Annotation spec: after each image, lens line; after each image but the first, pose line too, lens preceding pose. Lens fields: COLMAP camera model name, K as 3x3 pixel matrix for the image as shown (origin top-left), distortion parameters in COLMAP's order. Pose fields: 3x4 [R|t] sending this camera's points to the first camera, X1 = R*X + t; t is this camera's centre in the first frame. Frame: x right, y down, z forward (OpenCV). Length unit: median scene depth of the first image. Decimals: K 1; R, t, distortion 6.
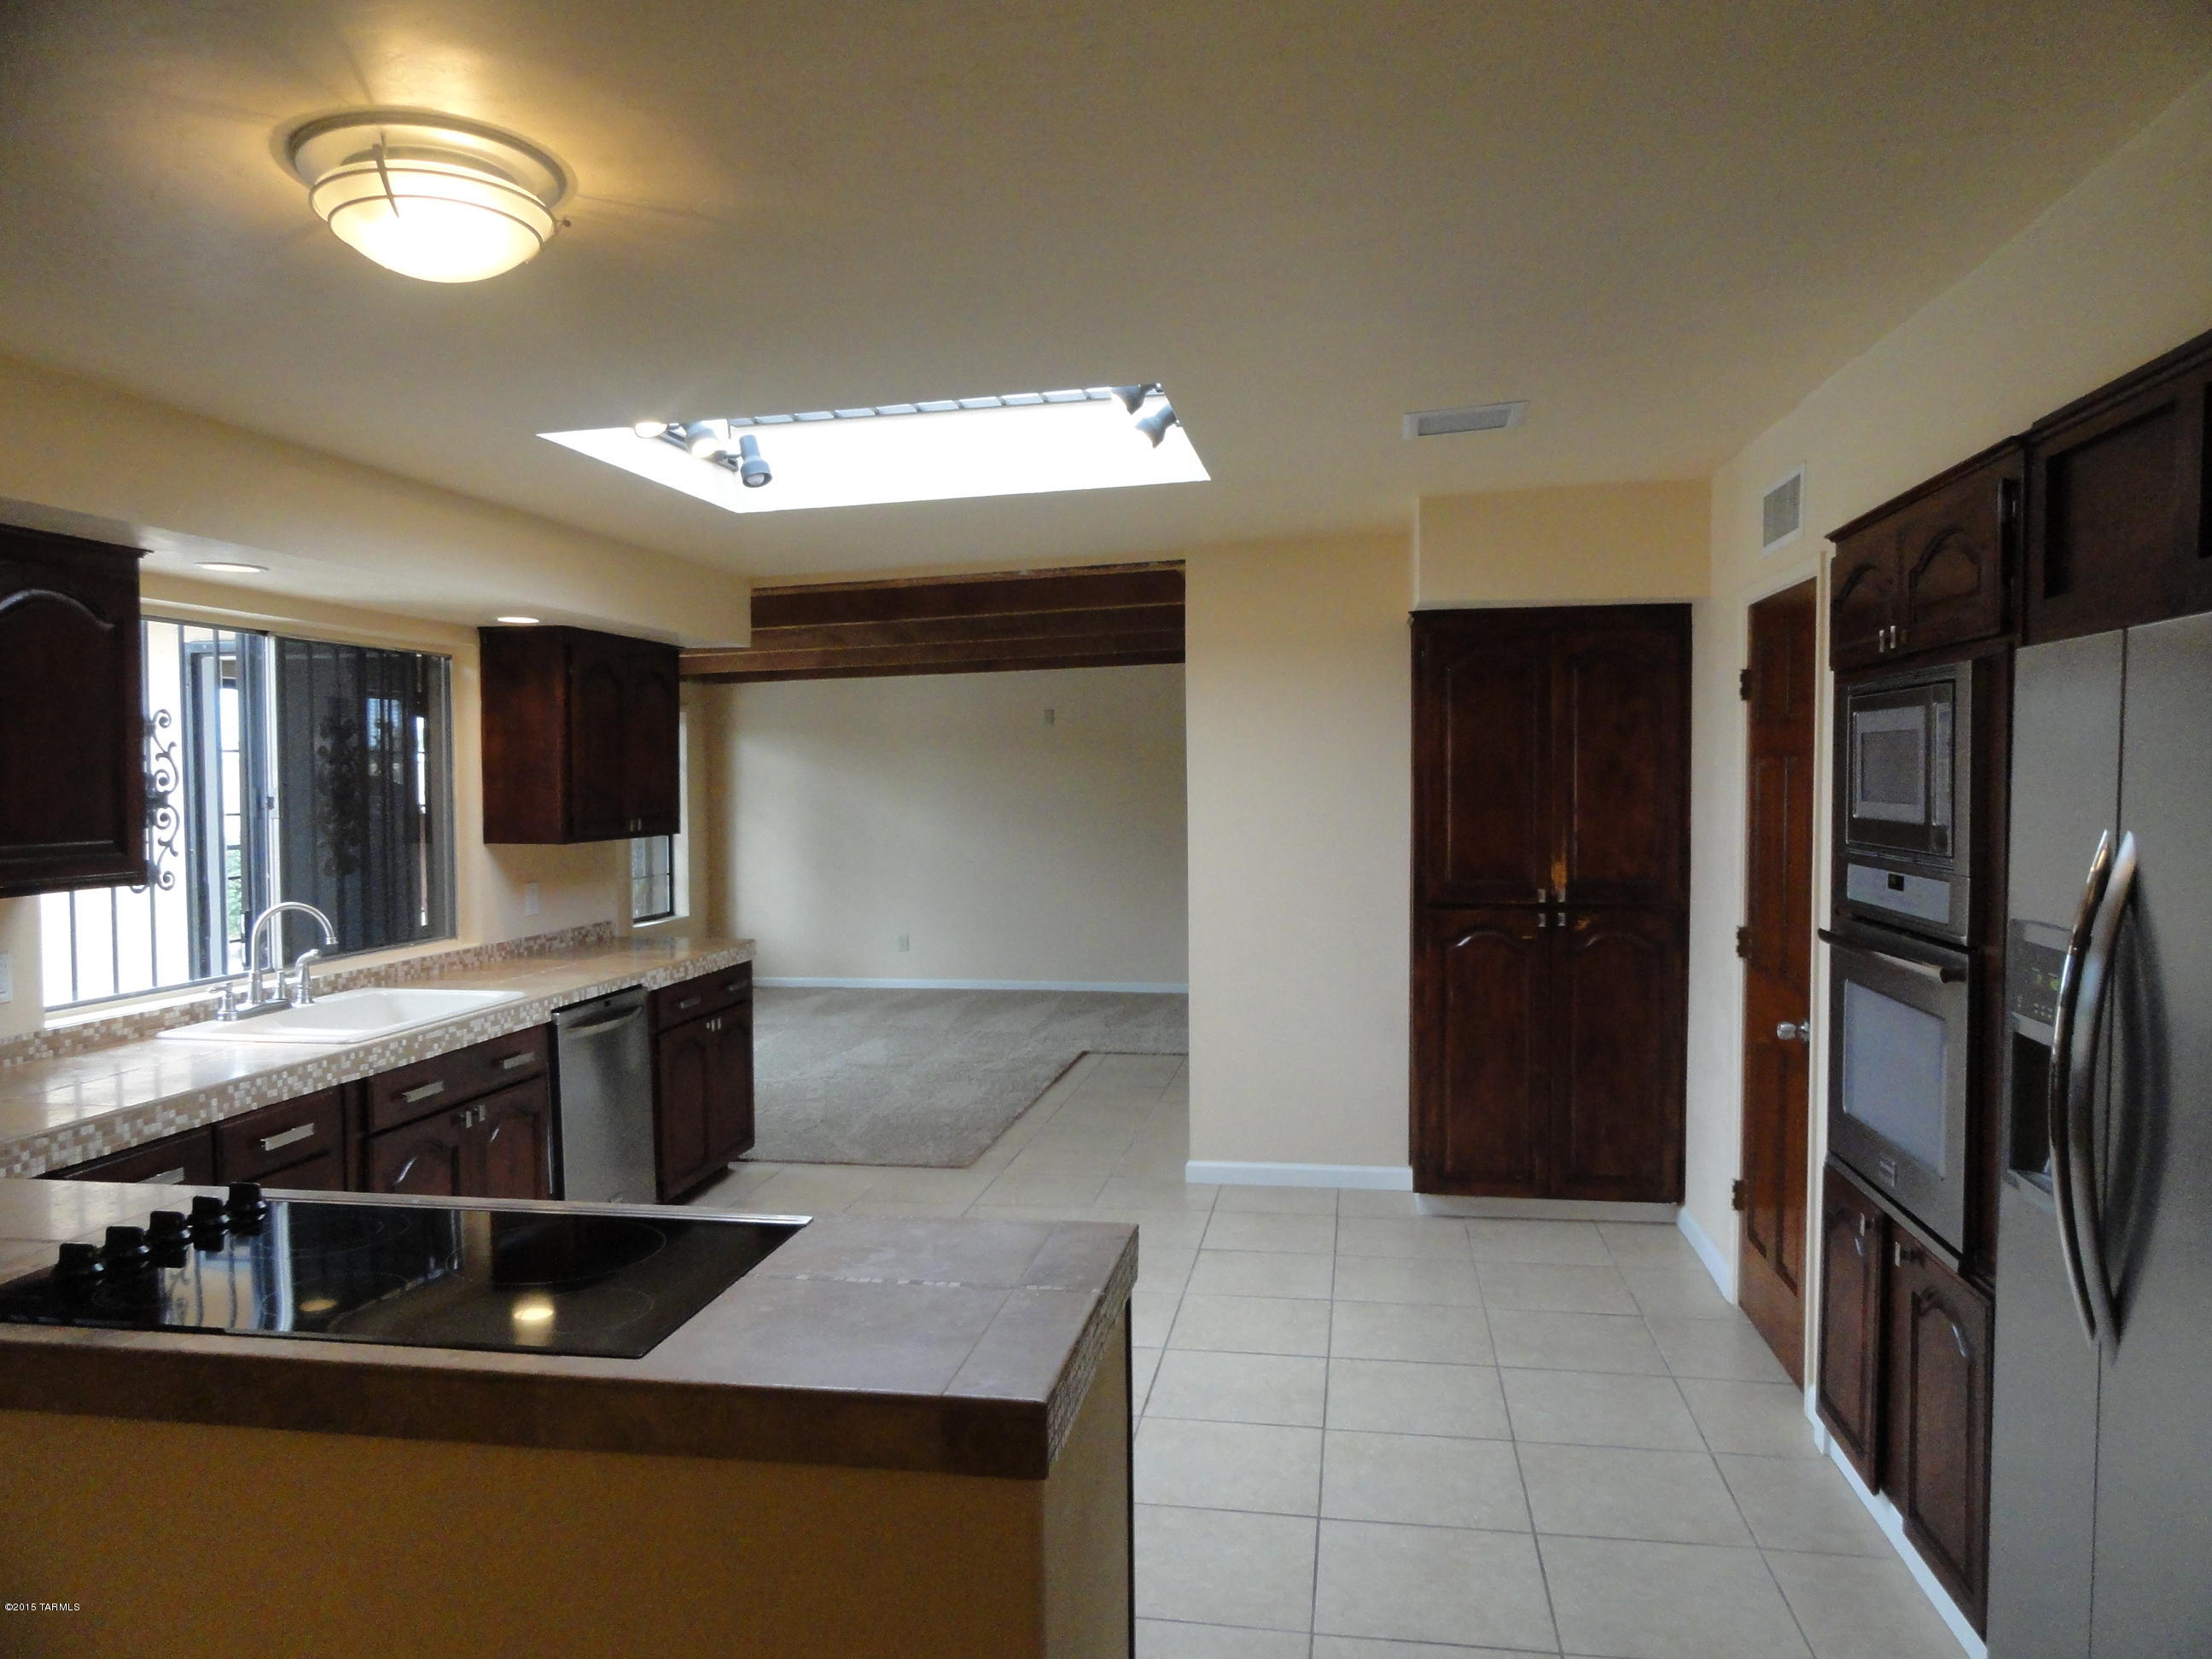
lens RADIAL K [[1515.7, 0, 1092.0], [0, 1515.7, 833.3], [0, 0, 1]] dist [-0.016309, 0.012525]
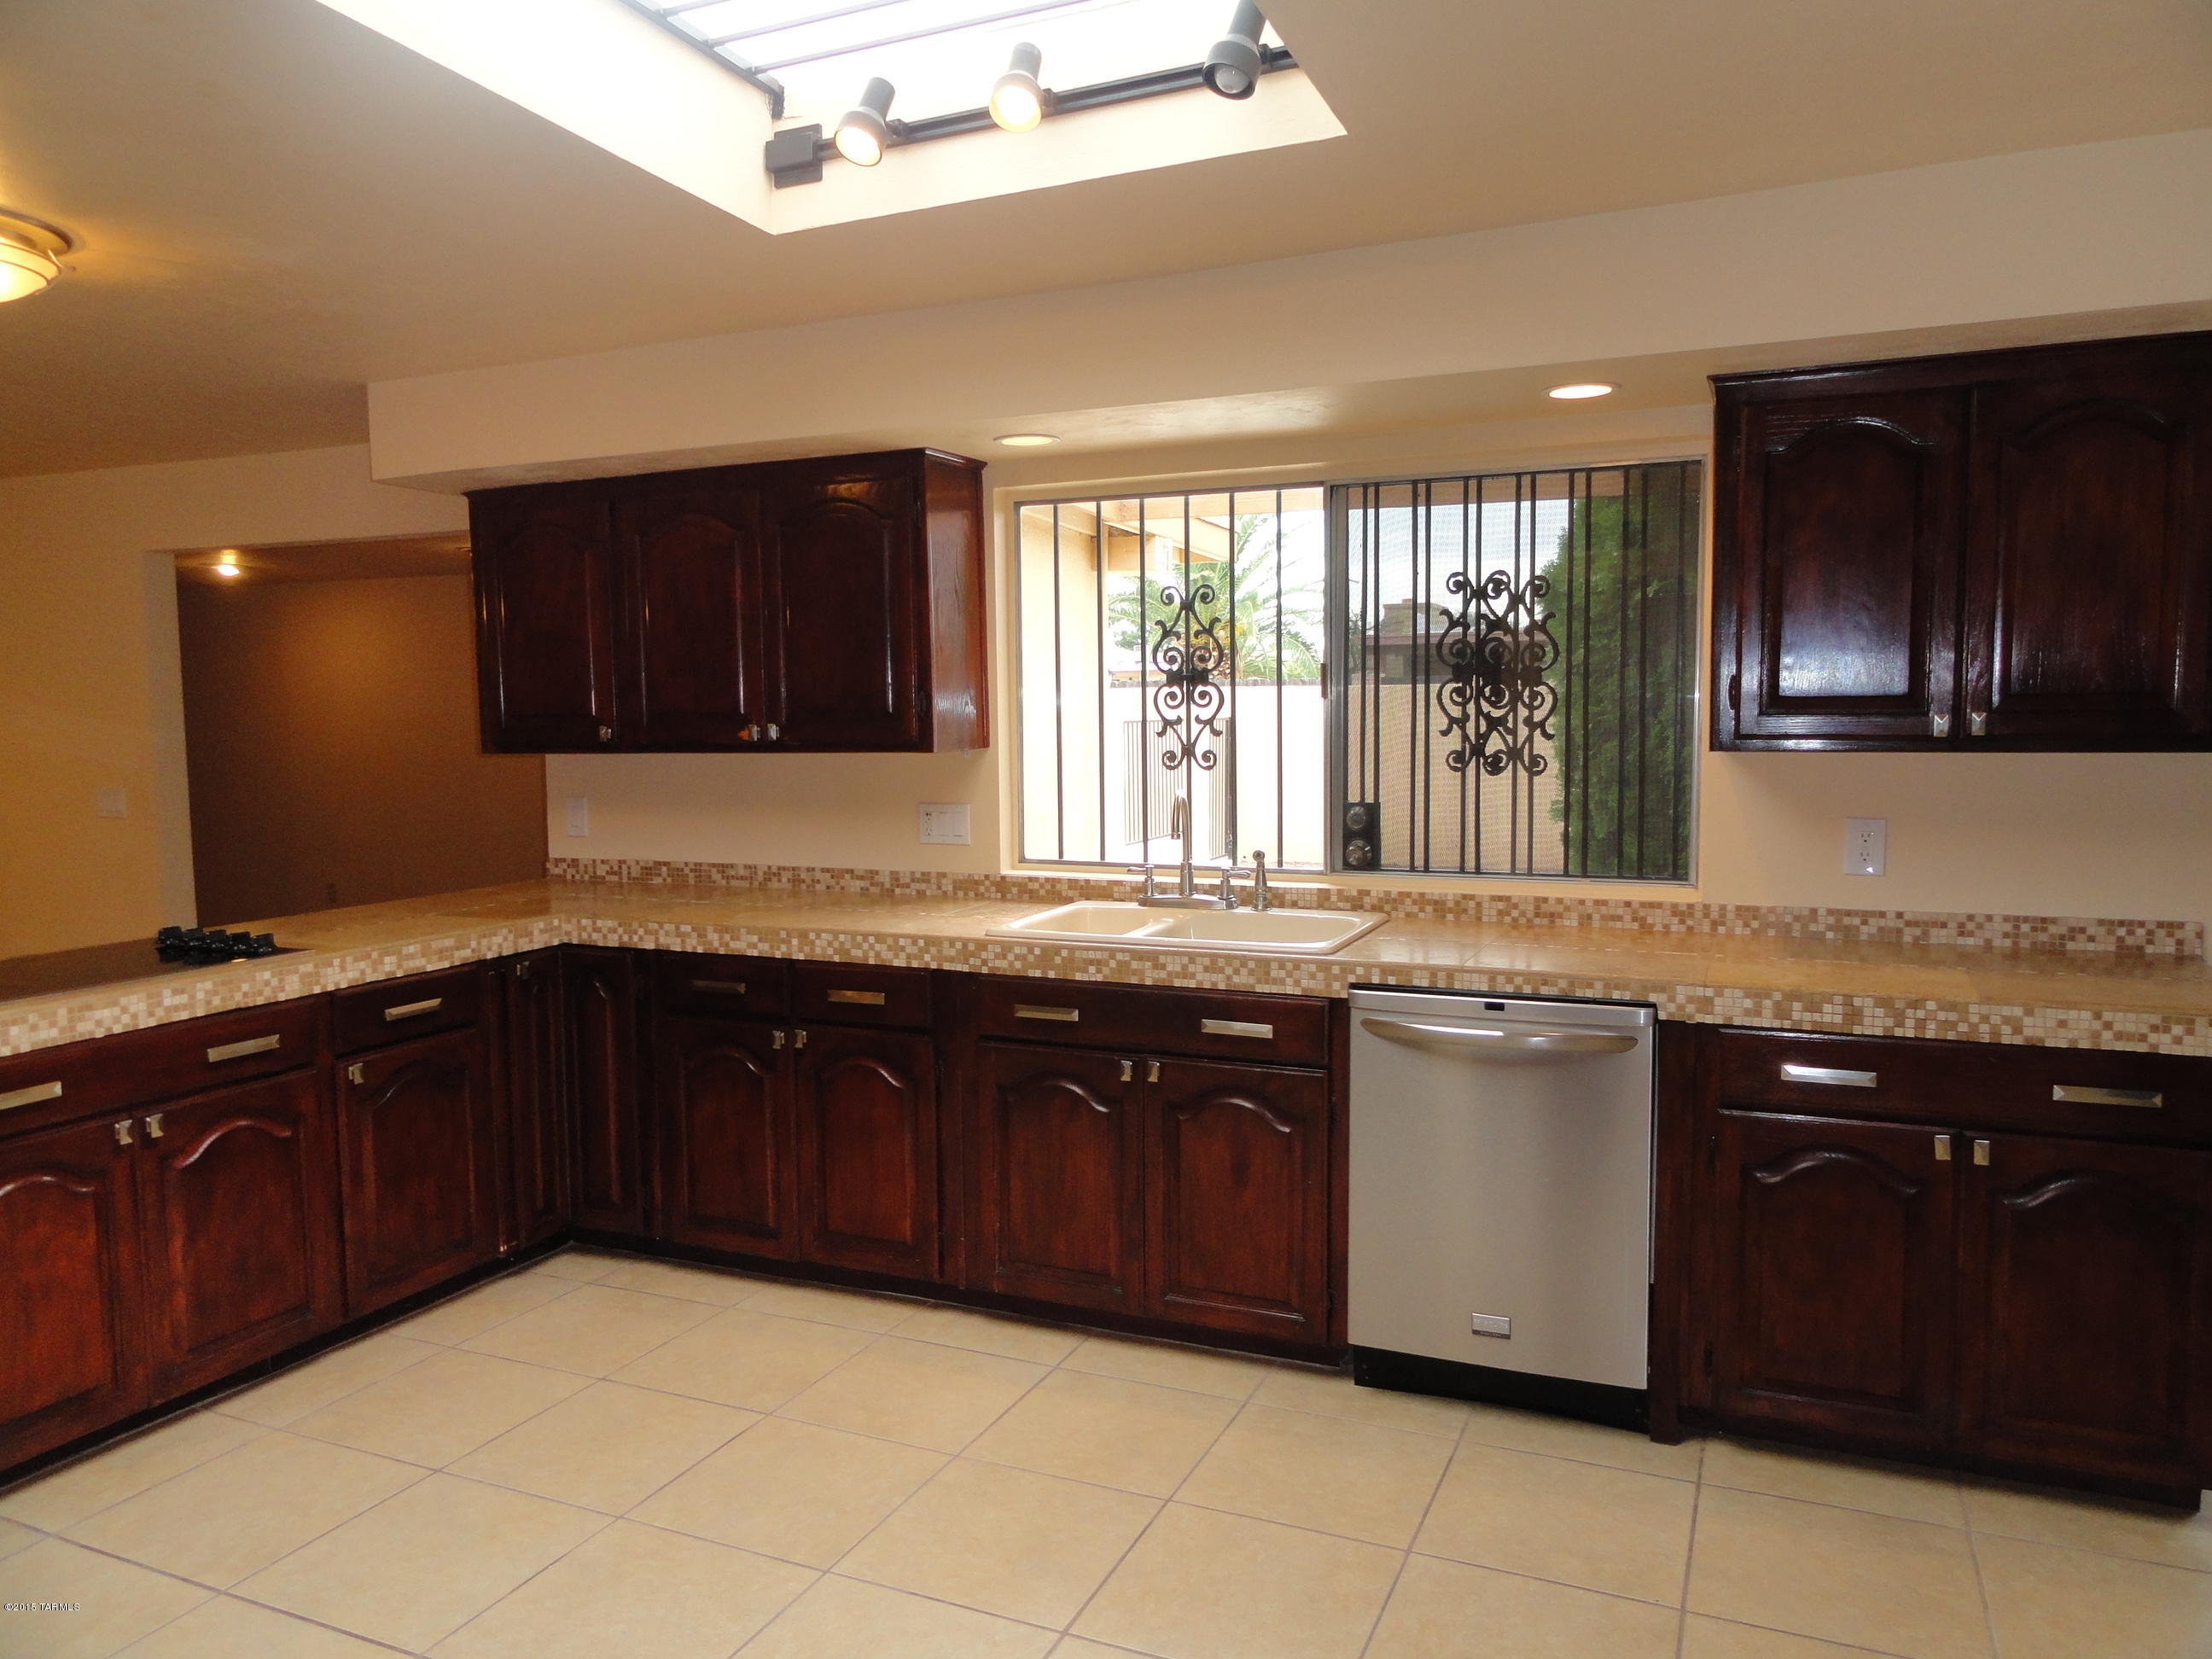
lens RADIAL K [[1515.7, 0, 1110.9], [0, 1515.7, 818.3], [0, 0, 1]] dist [-0.016309, 0.012525]
pose [[-0.226863, 0.081926, -0.970475, 0.365146], [-0.026069, 0.995588, 0.090140, -0.018188], [0.973578, 0.045749, -0.223726, 1.171470]]
